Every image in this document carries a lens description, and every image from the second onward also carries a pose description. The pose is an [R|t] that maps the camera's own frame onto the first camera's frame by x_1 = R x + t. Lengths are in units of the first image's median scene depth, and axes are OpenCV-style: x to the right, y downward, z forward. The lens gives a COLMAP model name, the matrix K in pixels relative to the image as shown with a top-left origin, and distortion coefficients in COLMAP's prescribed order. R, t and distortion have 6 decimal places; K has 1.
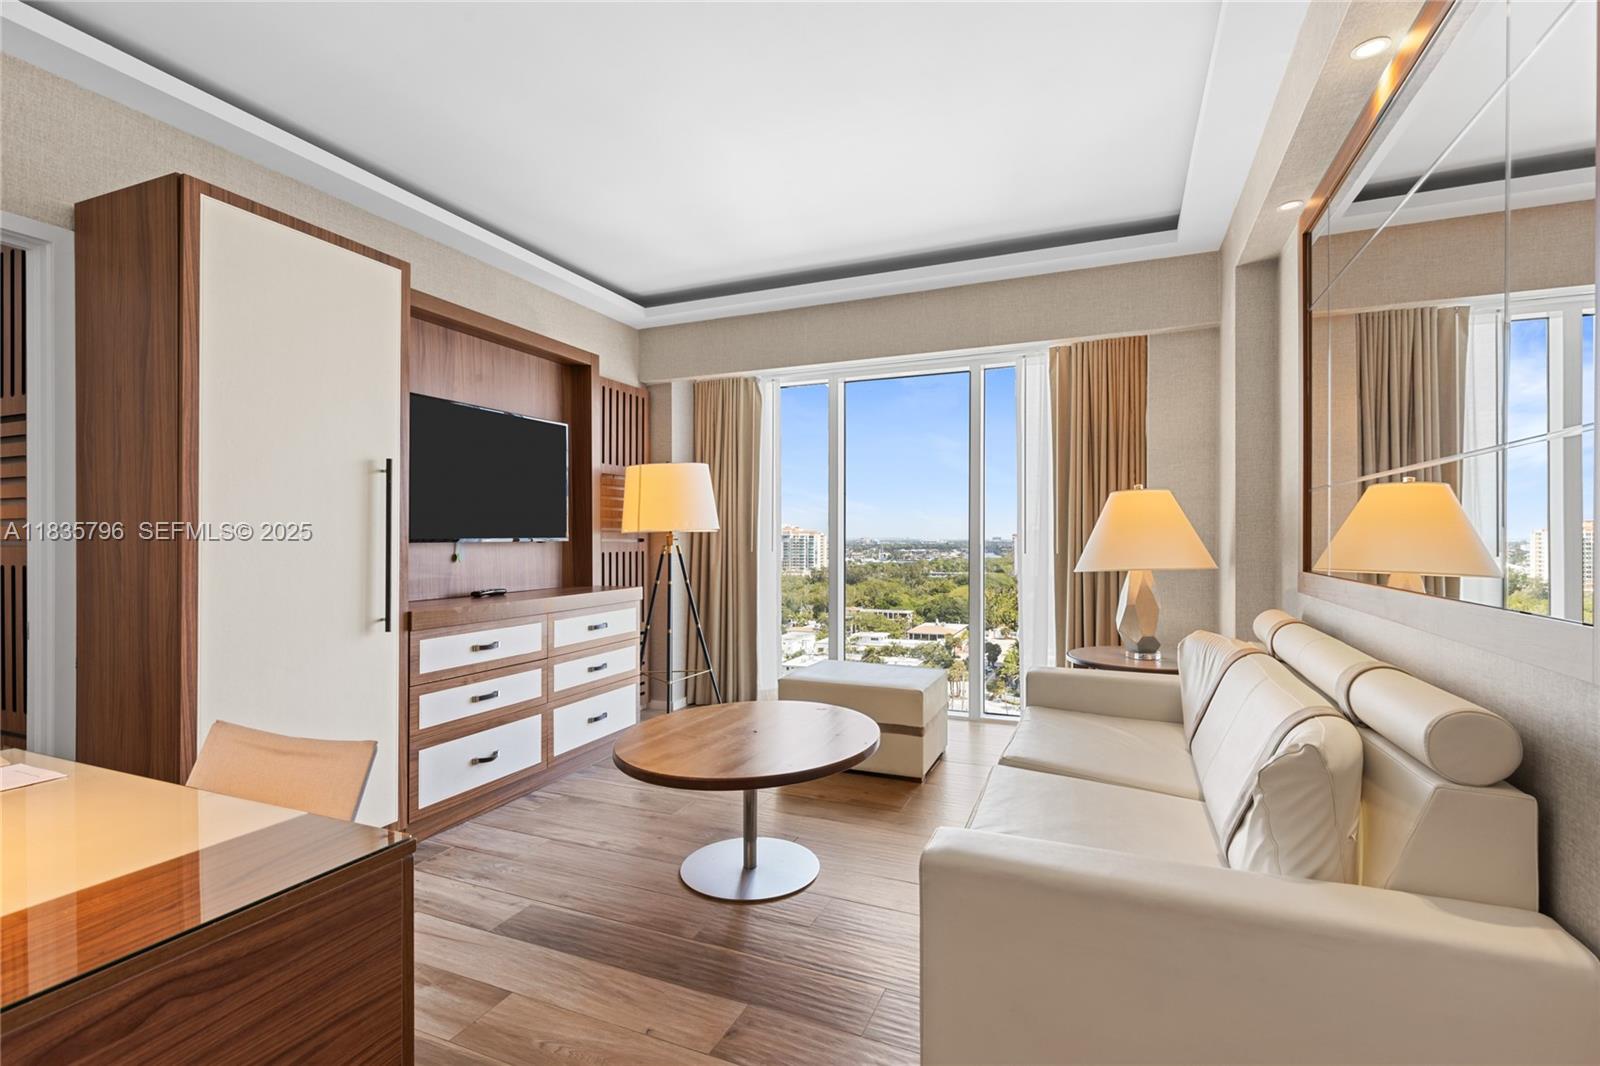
lens RADIAL K [[717.6, 0, 799.4], [0, 717.6, 527.2], [0, 0, 1]] dist [0.006281, -0.000649]
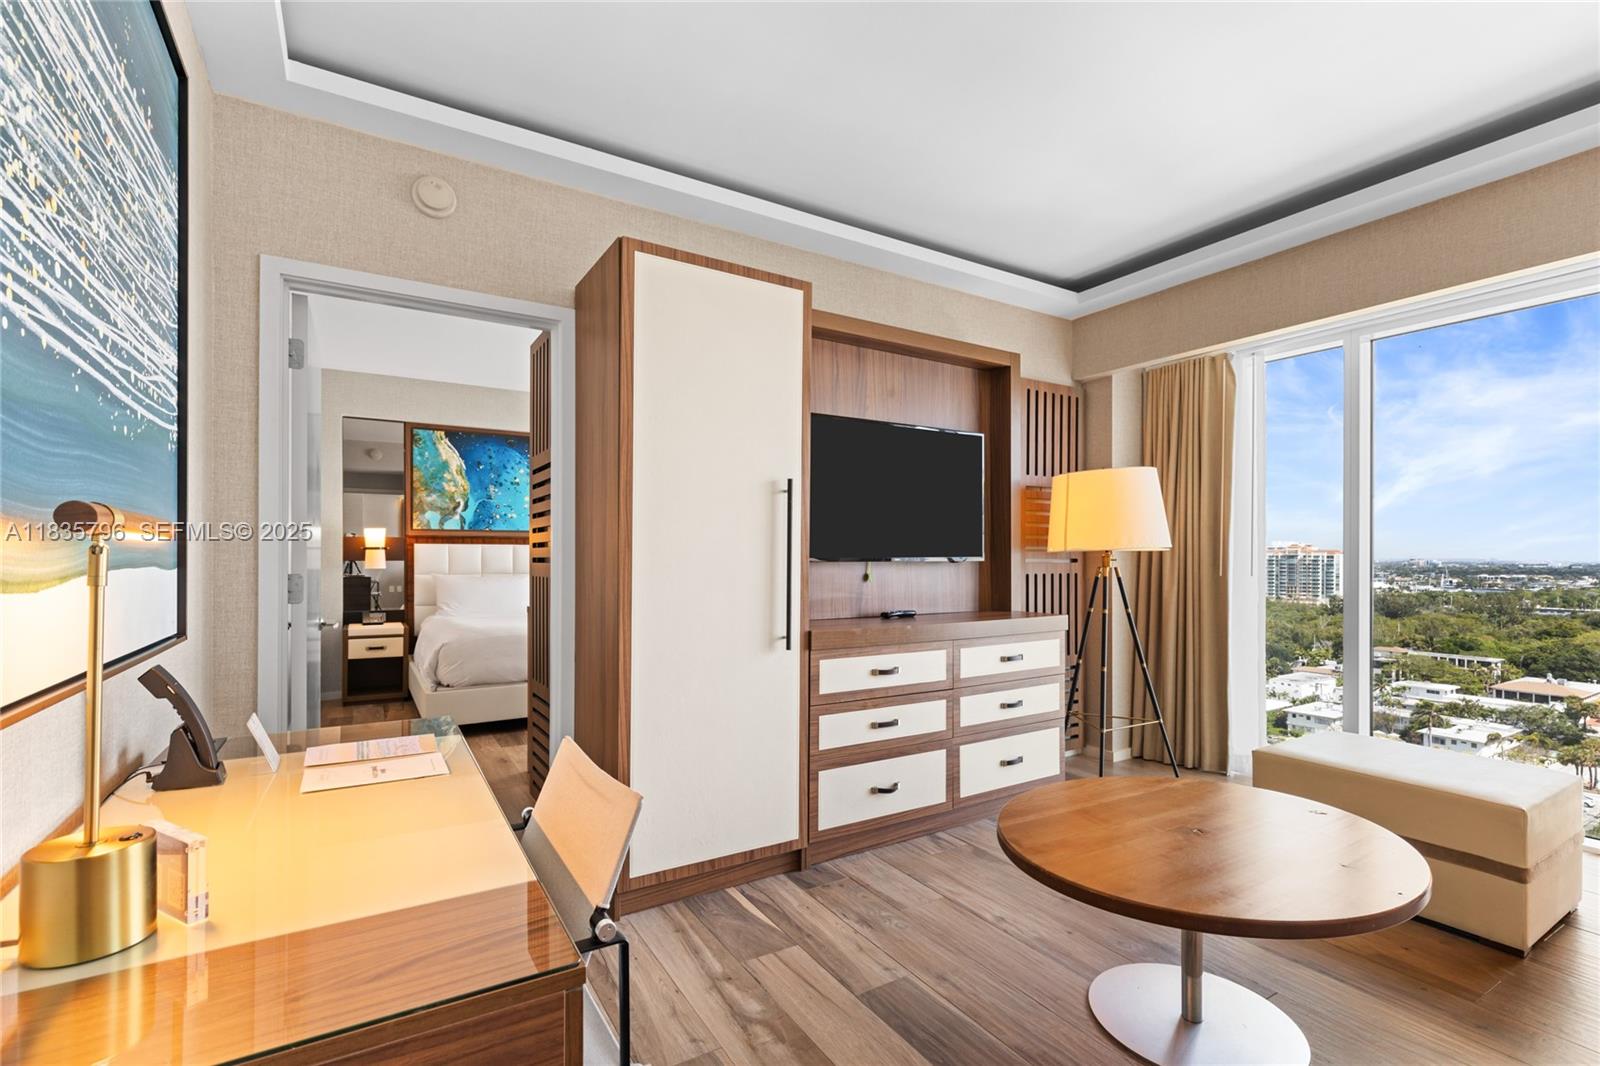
lens RADIAL K [[717.6, 0, 810.9], [0, 717.6, 550.4], [0, 0, 1]] dist [0.006281, -0.000649]
pose [[0.821038, -0.000974, -0.570873, 0.021856], [0.004397, 0.999980, 0.004617, 0.000645], [0.570857, -0.006301, 0.821026, 0.142541]]
